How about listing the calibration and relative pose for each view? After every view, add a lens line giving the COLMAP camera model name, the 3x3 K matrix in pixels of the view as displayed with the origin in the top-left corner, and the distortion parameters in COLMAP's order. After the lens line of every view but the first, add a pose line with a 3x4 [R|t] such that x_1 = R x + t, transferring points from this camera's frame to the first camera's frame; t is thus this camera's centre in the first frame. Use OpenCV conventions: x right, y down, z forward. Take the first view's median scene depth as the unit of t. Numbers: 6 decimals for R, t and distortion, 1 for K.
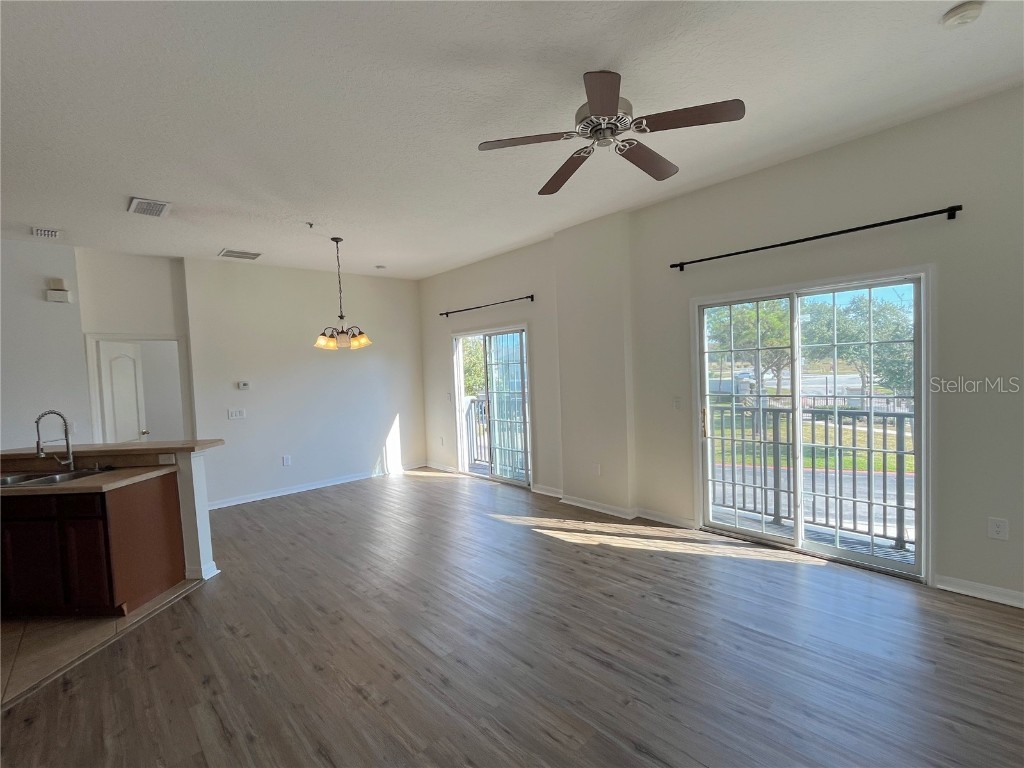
lens RADIAL K [[467.3, 0, 508.3], [0, 467.3, 387.2], [0, 0, 1]] dist [-0.003260, -0.000281]
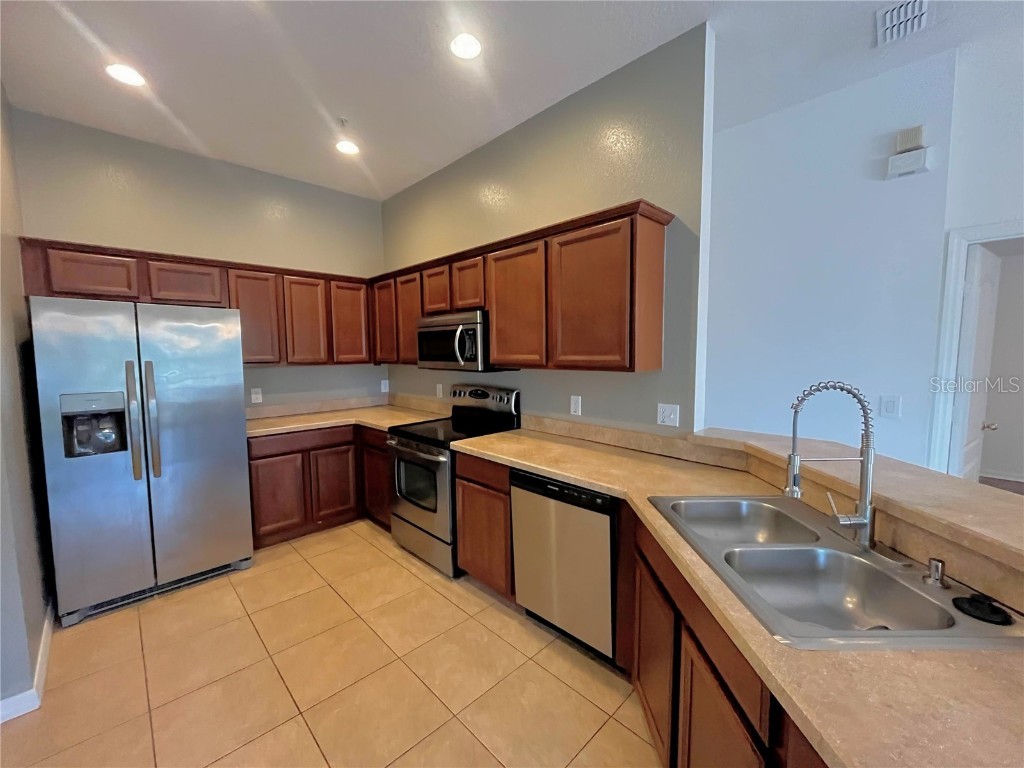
lens RADIAL K [[413.8, 0, 509.2], [0, 413.8, 387.9], [0, 0, 1]] dist [-0.002468, -0.000585]
pose [[0.044695, 0.132080, -0.990231, -0.630063], [-0.034854, 0.990824, 0.130586, 0.020808], [0.998392, 0.028677, 0.048888, 0.687282]]
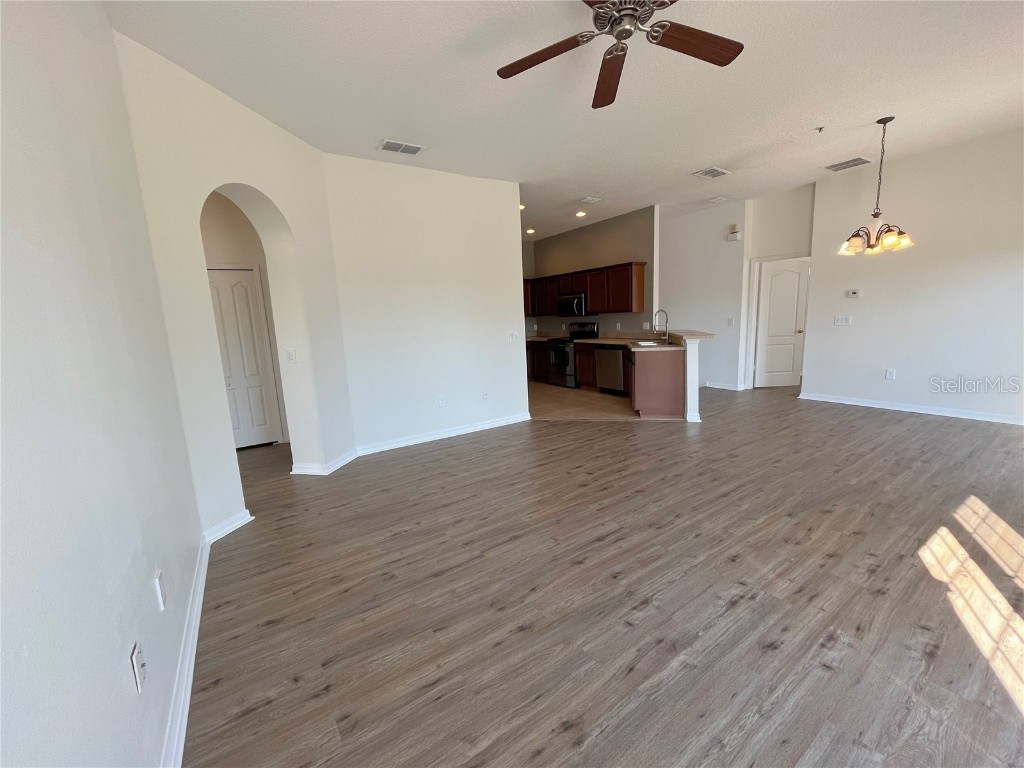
lens RADIAL K [[413.8, 0, 509.2], [0, 413.8, 387.9], [0, 0, 1]] dist [-0.002468, -0.000585]
pose [[-0.149546, 0.217367, -0.964566, 0.797159], [0.010941, 0.975840, 0.218211, -0.012957], [0.988694, 0.022079, -0.148311, 0.615784]]
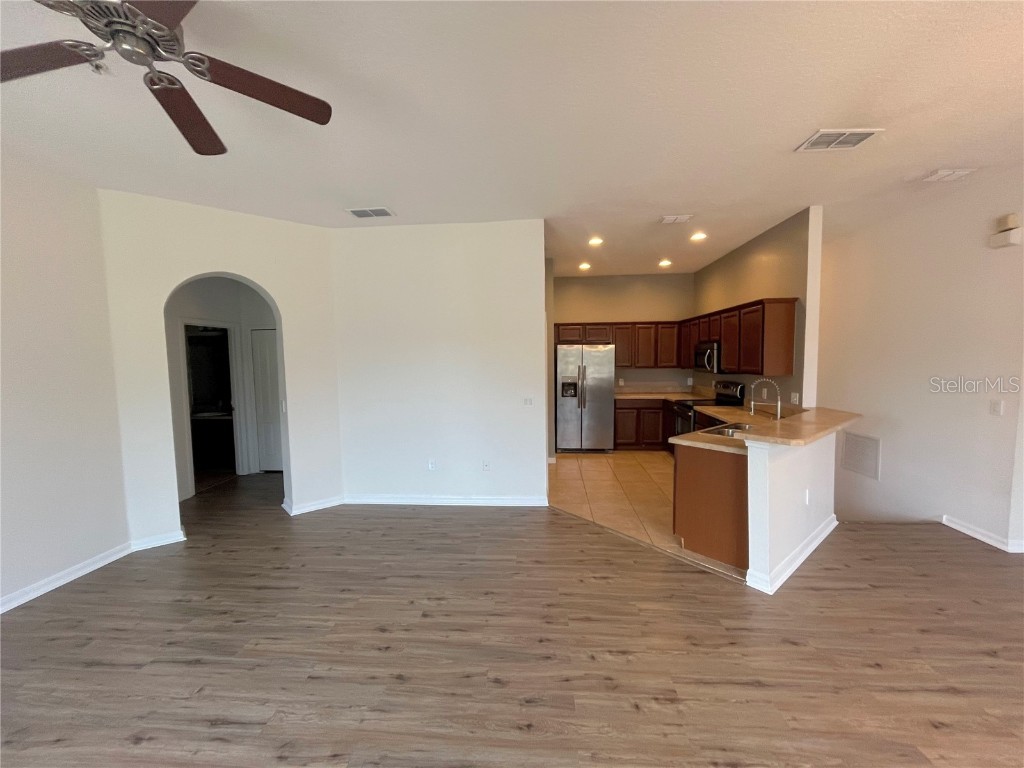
lens RADIAL K [[413.8, 0, 509.2], [0, 413.8, 387.9], [0, 0, 1]] dist [-0.002468, -0.000585]
pose [[-0.729910, 0.106909, -0.675131, 0.178729], [0.019026, 0.990488, 0.136277, -0.075288], [0.683278, 0.086625, -0.725001, 1.253416]]
